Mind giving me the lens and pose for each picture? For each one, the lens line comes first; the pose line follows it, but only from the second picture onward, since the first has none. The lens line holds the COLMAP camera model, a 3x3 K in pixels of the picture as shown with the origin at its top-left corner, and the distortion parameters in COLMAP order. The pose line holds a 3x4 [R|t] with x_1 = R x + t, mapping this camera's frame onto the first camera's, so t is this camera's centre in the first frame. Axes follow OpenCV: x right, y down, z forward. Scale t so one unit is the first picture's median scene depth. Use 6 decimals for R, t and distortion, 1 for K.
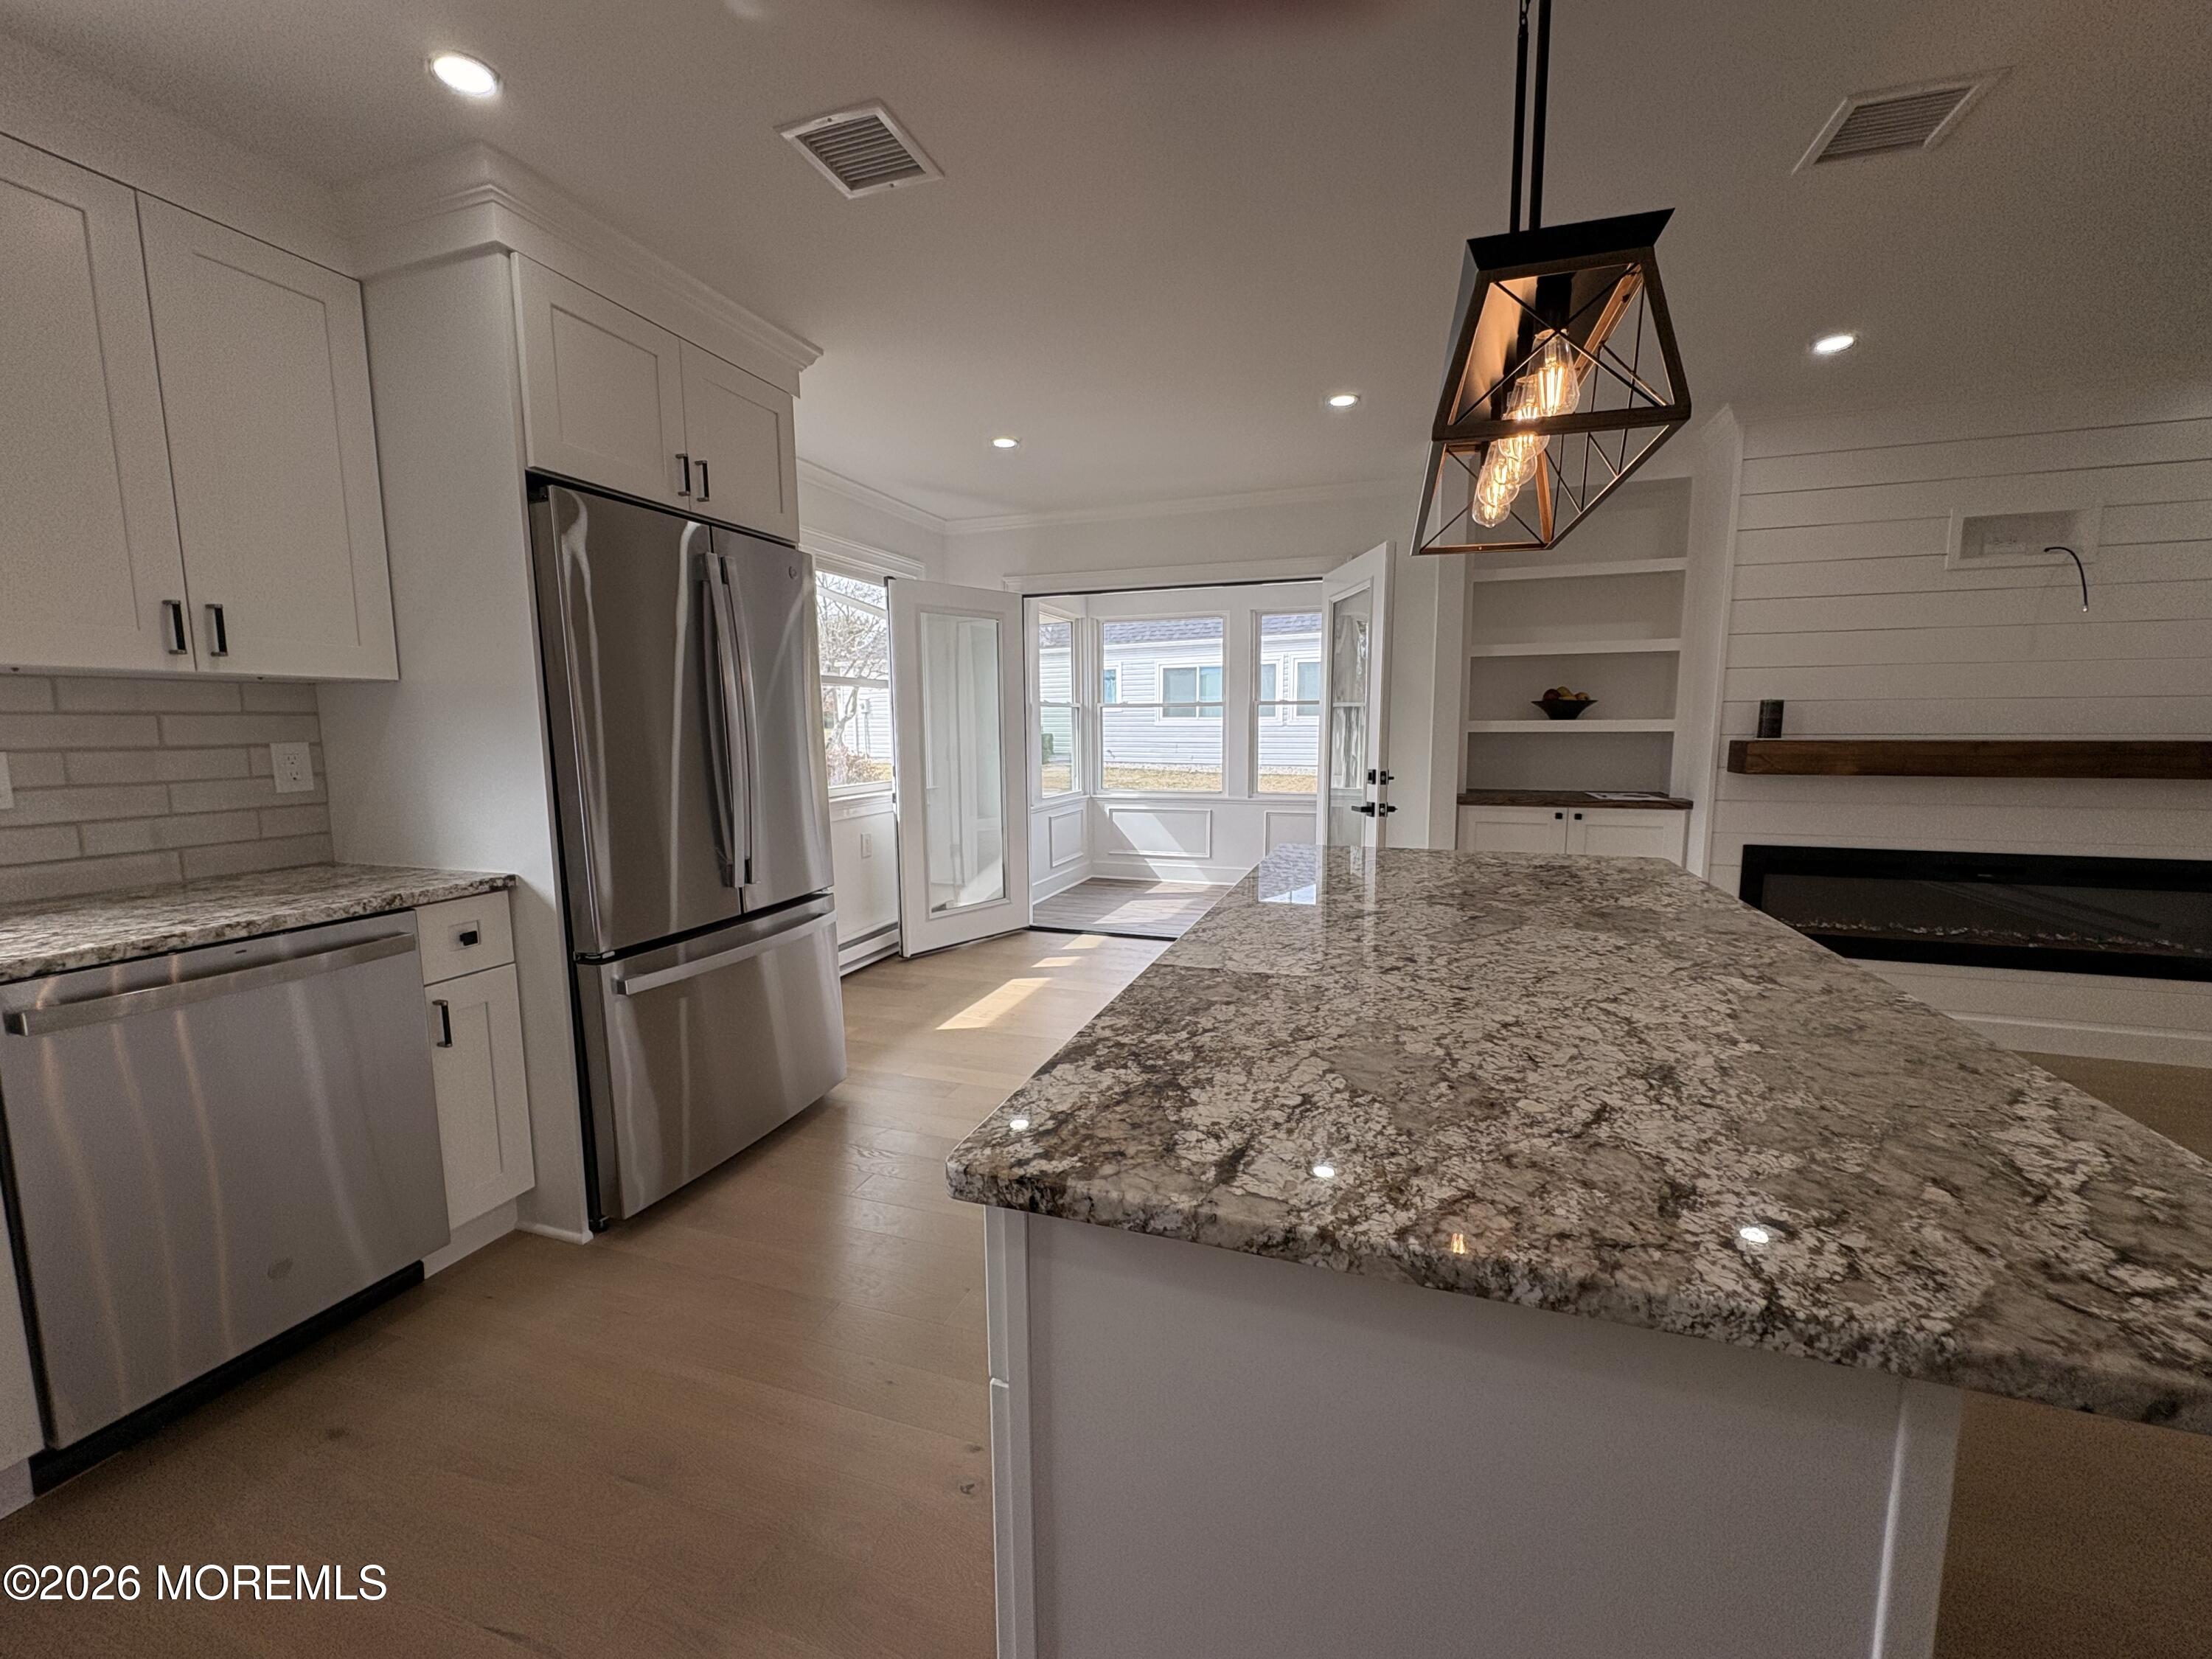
lens RADIAL K [[877.9, 0, 1108.2], [0, 877.9, 831.5], [0, 0, 1]] dist [0.000399, 0.000166]
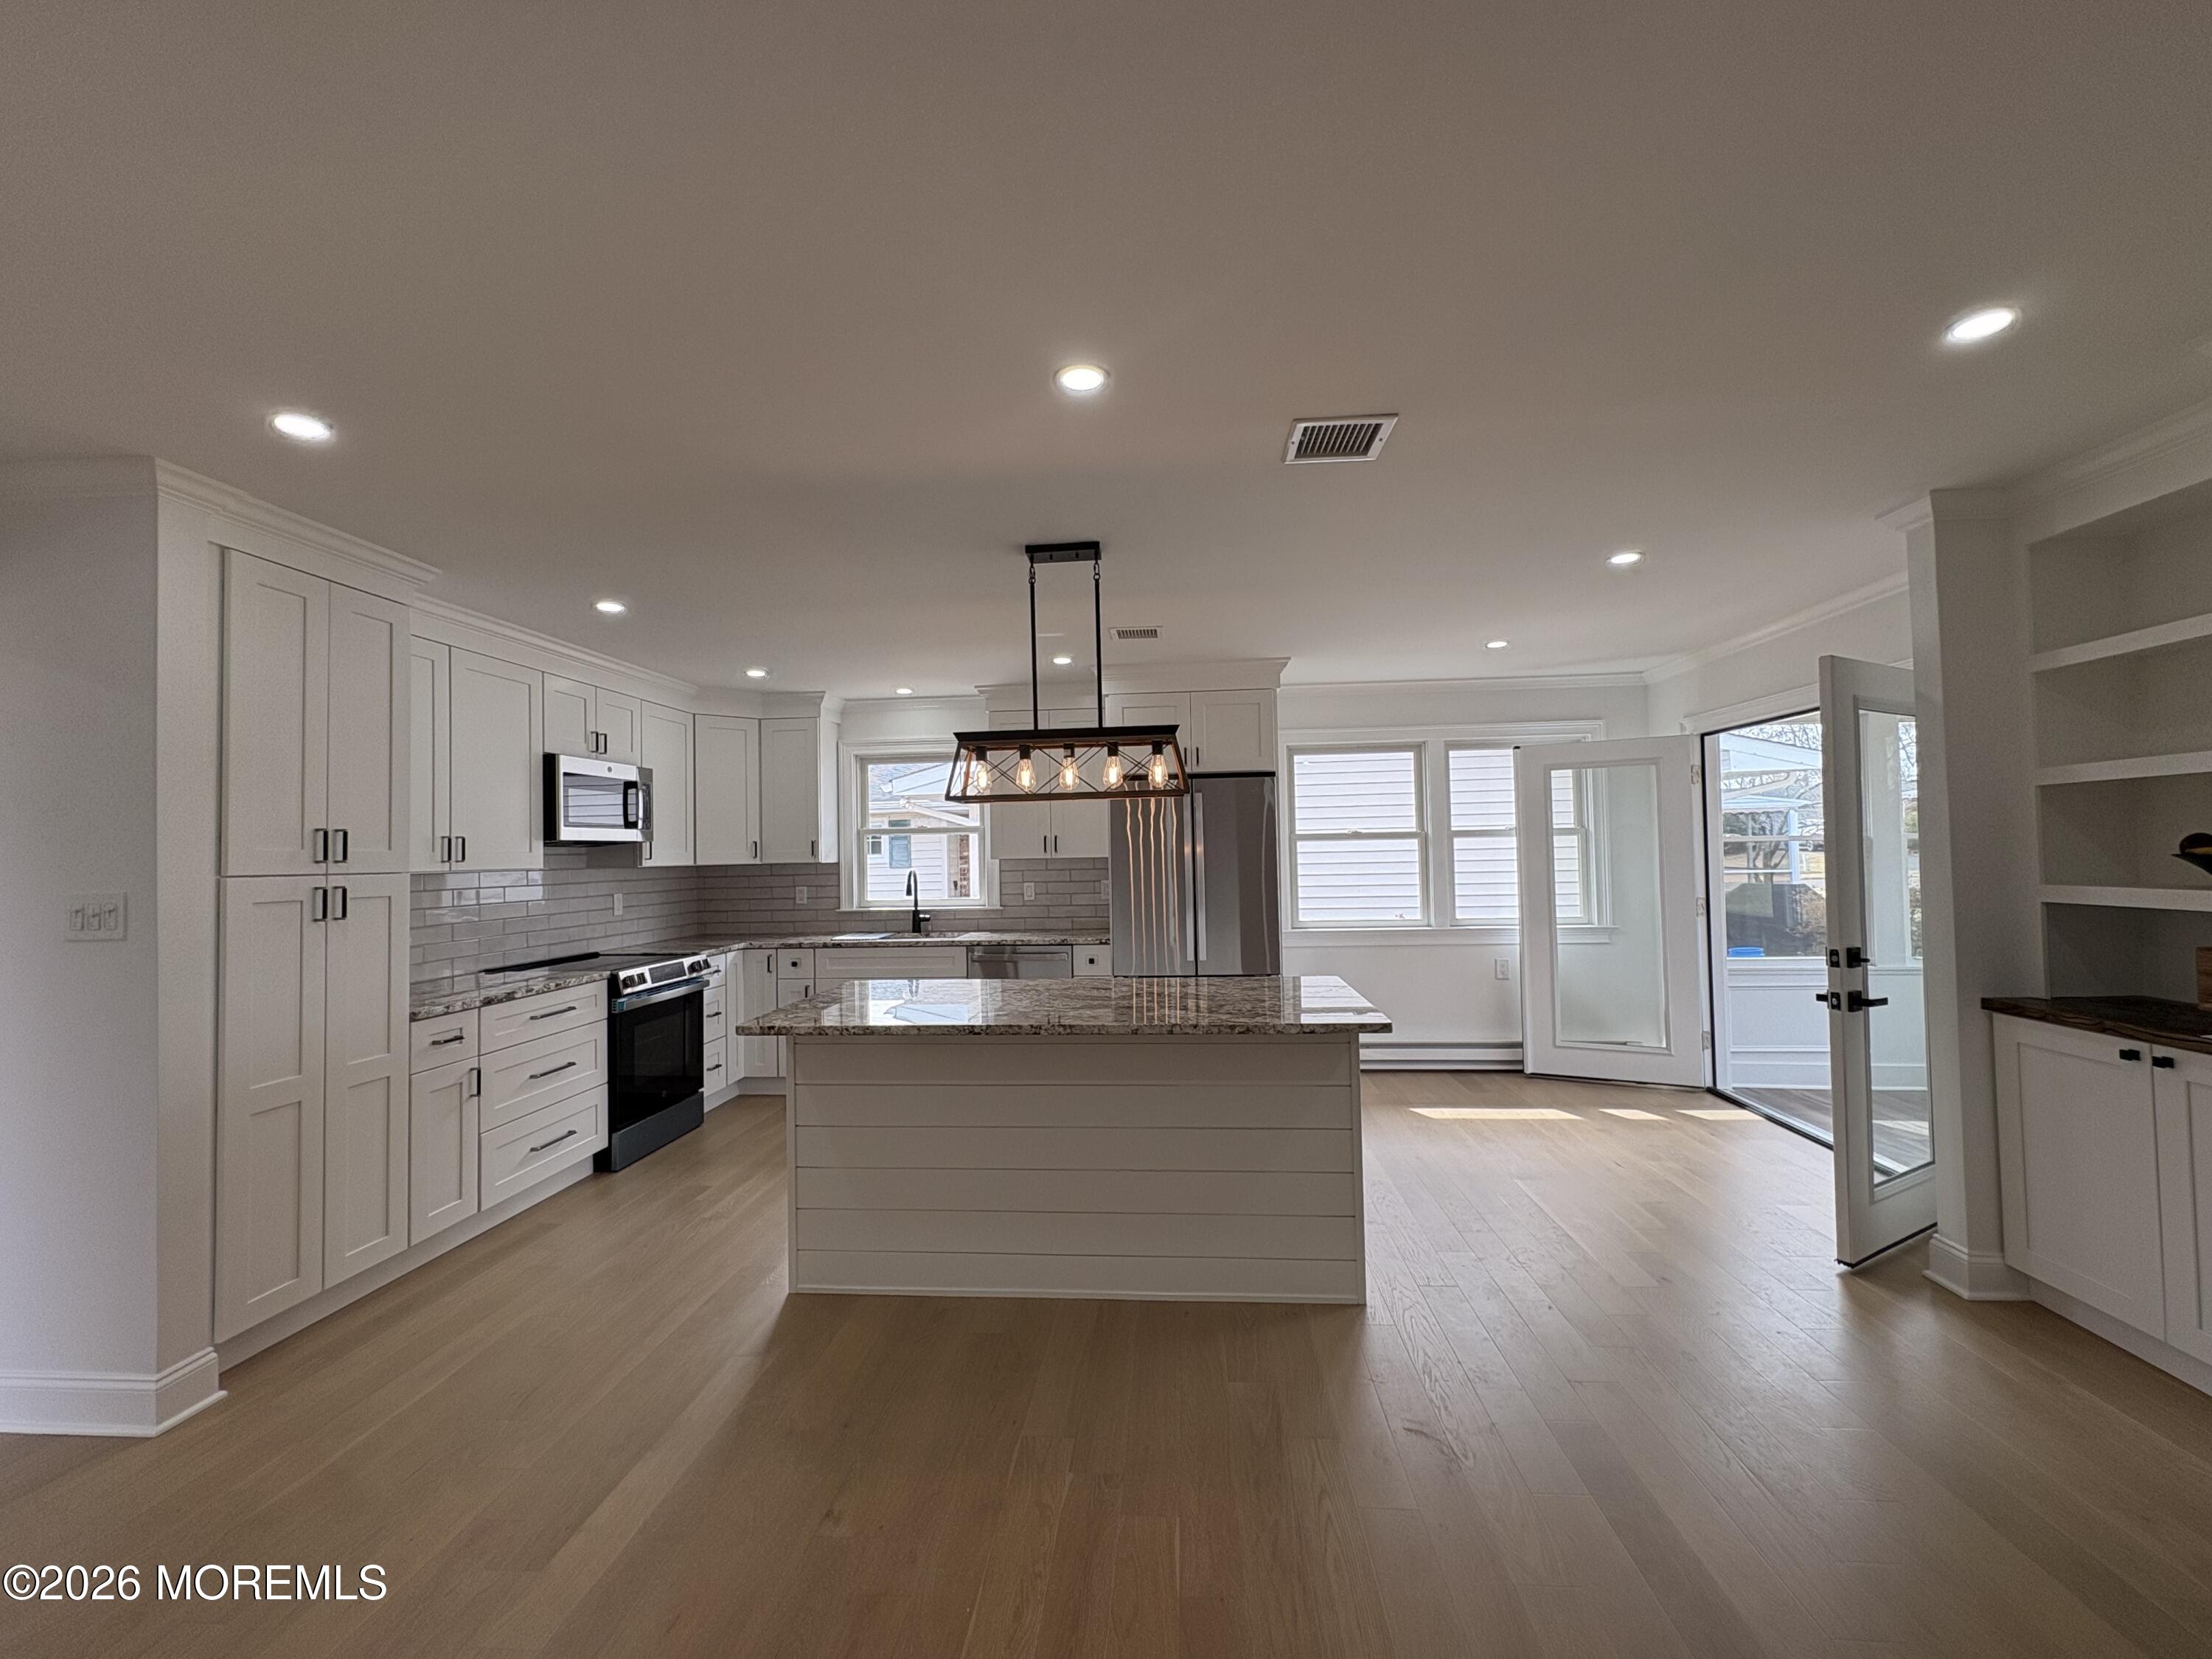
lens RADIAL K [[920.4, 0, 1107.6], [0, 920.4, 831.4], [0, 0, 1]] dist [-0.000458, 0.000038]
pose [[0.243116, -0.020034, -0.969790, 1.053062], [-0.104053, 0.993479, -0.046609, -0.073498], [0.964400, 0.112241, 0.239446, 0.215391]]
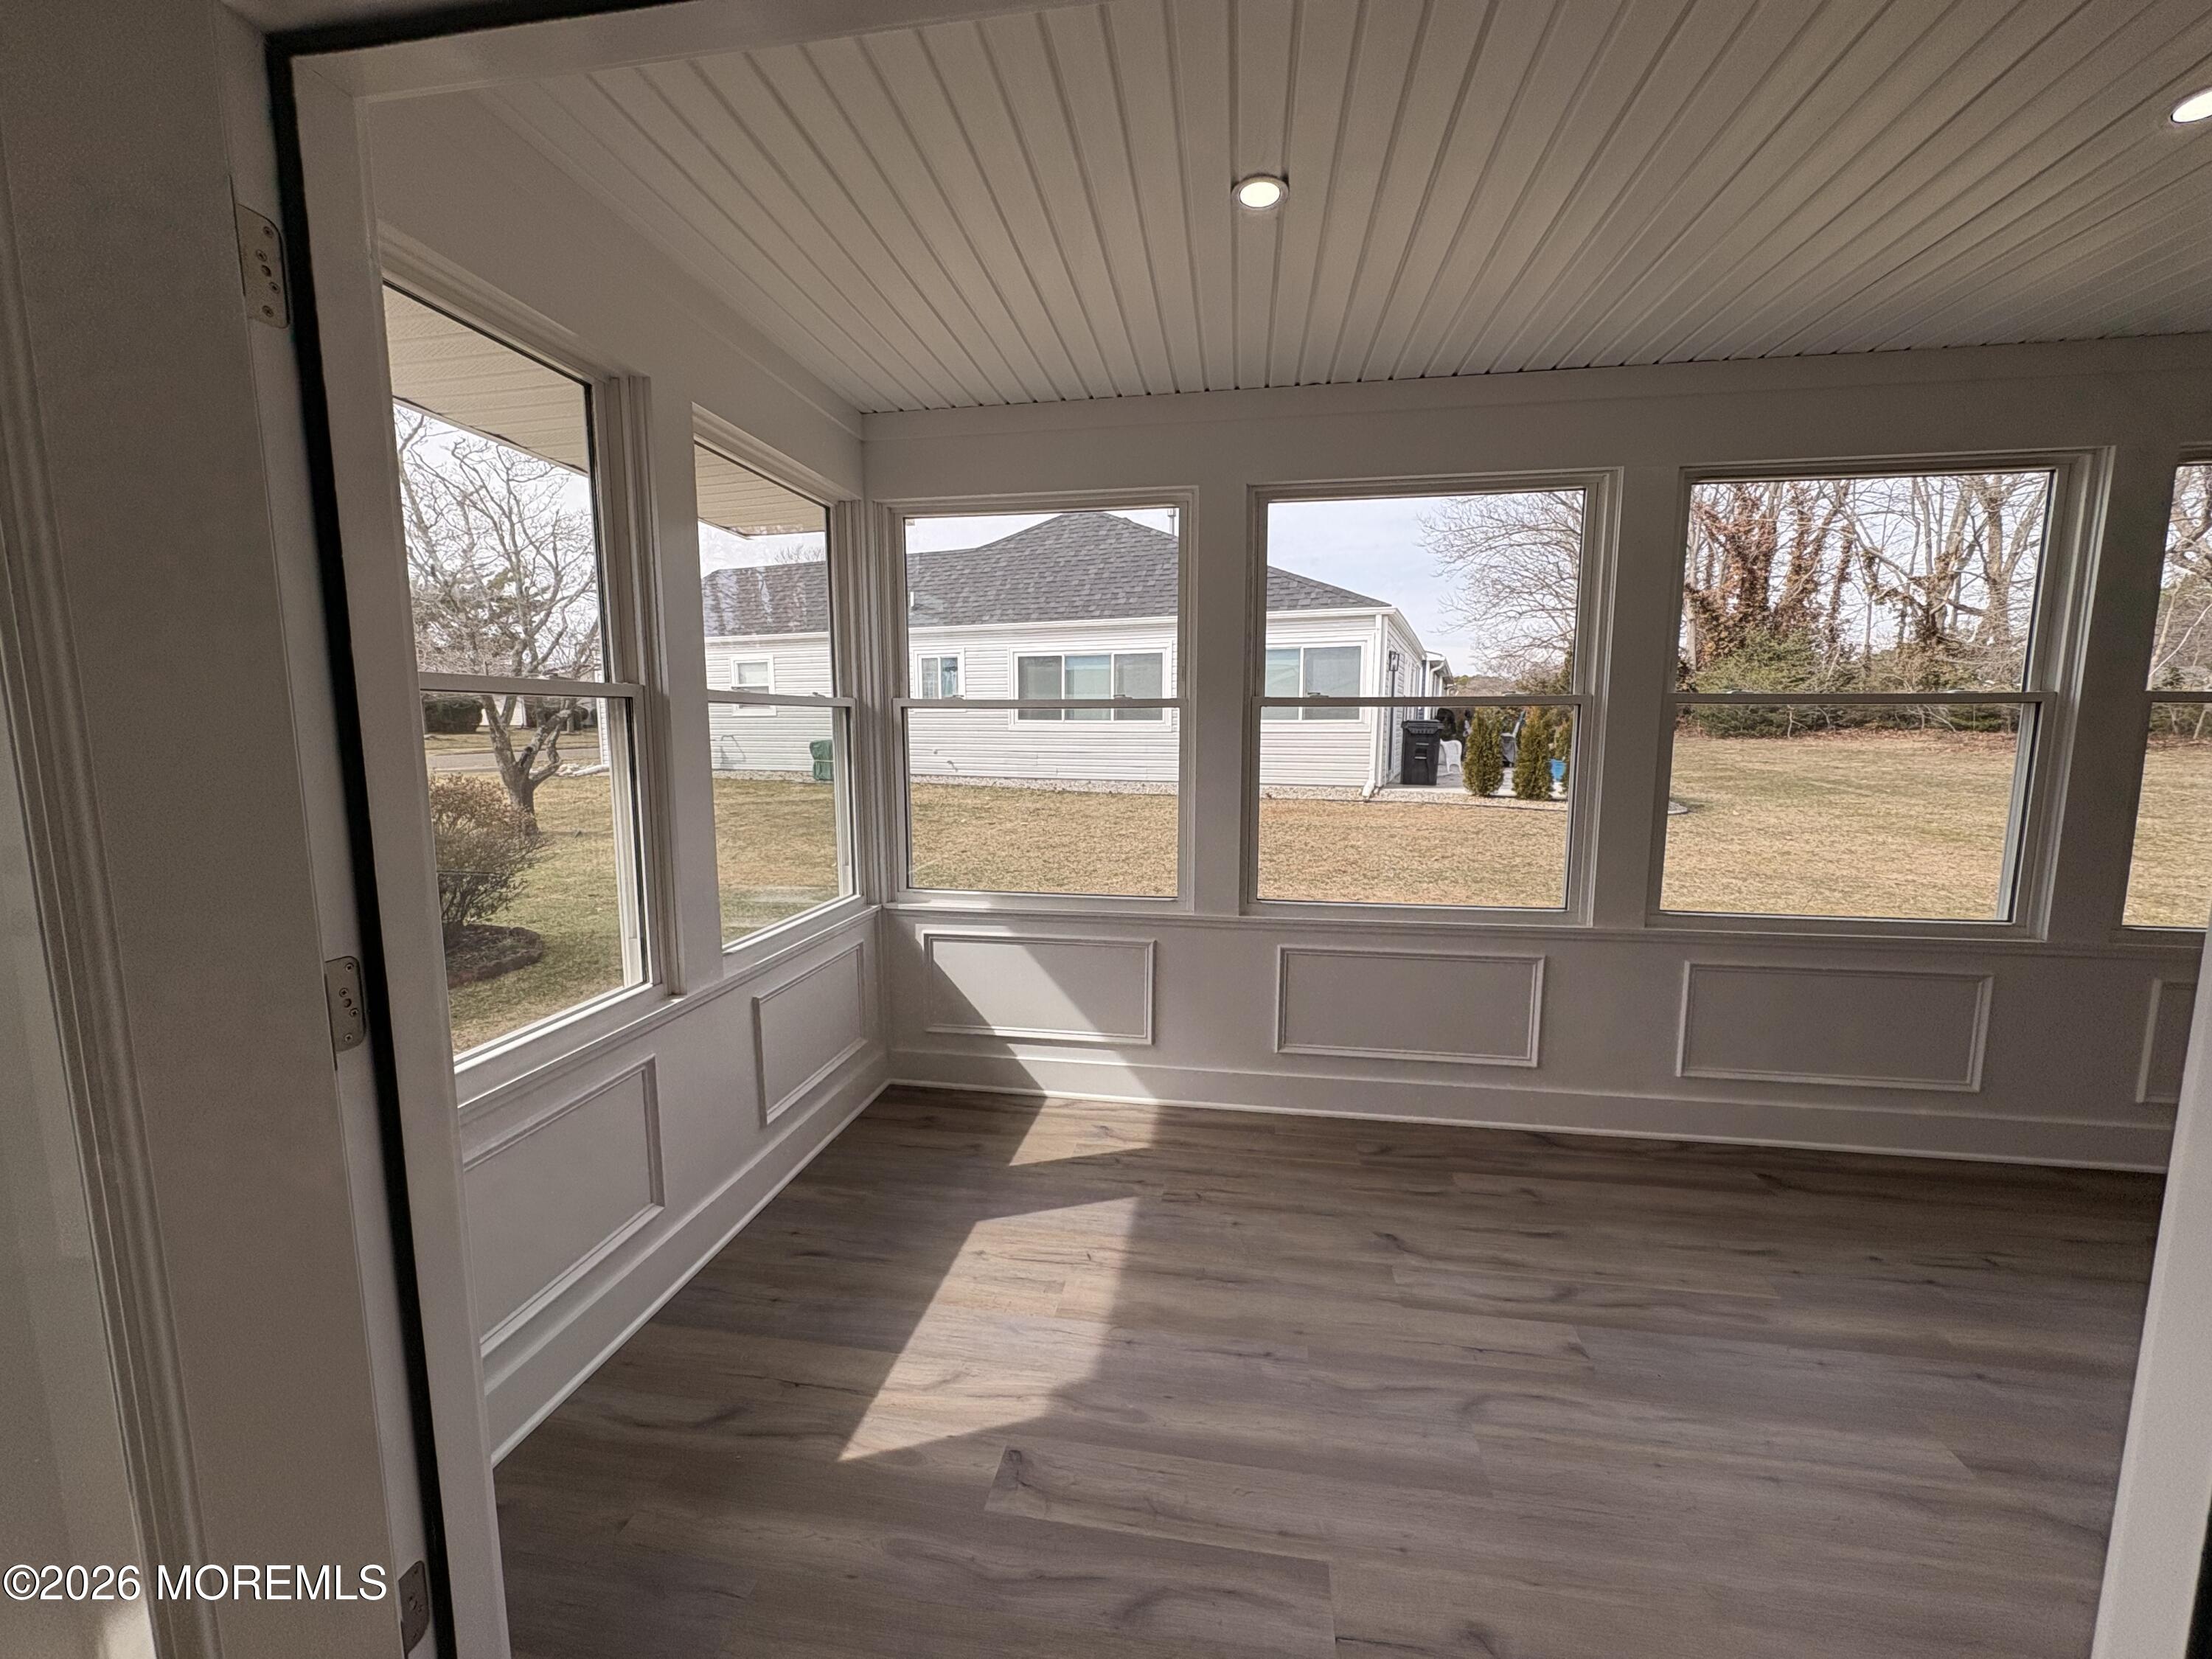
lens RADIAL K [[877.9, 0, 1108.2], [0, 877.9, 831.5], [0, 0, 1]] dist [0.000399, 0.000166]
pose [[0.985622, -0.013359, 0.168435, 0.039896], [0.013276, 0.999911, 0.001622, -0.171531], [-0.168442, 0.000637, 0.985711, 1.205013]]
